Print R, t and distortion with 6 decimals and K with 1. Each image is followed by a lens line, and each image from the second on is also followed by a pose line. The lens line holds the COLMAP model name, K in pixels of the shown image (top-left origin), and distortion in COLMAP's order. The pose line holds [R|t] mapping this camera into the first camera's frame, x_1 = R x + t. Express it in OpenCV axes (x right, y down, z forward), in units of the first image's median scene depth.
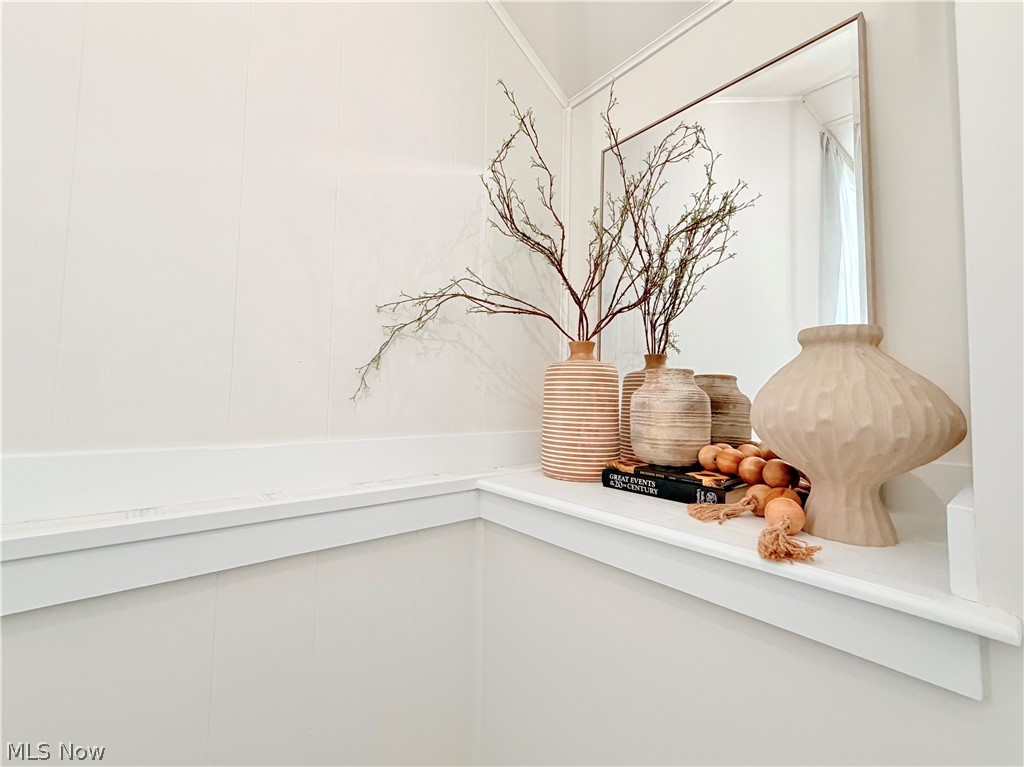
lens RADIAL K [[413.4, 0, 512.0], [0, 413.4, 383.5], [0, 0, 1]] dist [-0.011077, -0.000010]
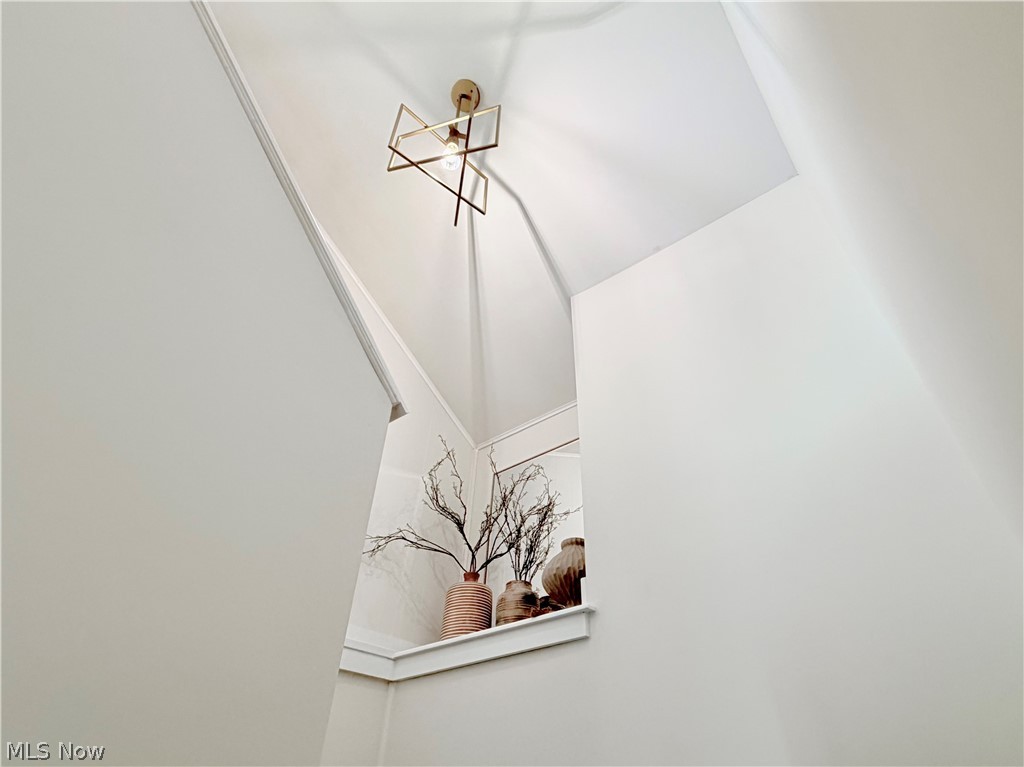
lens RADIAL K [[446.0, 0, 512.0], [0, 446.0, 383.5], [0, 0, 1]] dist [0.001050, -0.000077]
pose [[0.979099, 0.137448, 0.149912, -0.041181], [-0.002656, 0.745664, -0.666317, 0.501764], [-0.203368, 0.651992, 0.730444, -0.788329]]
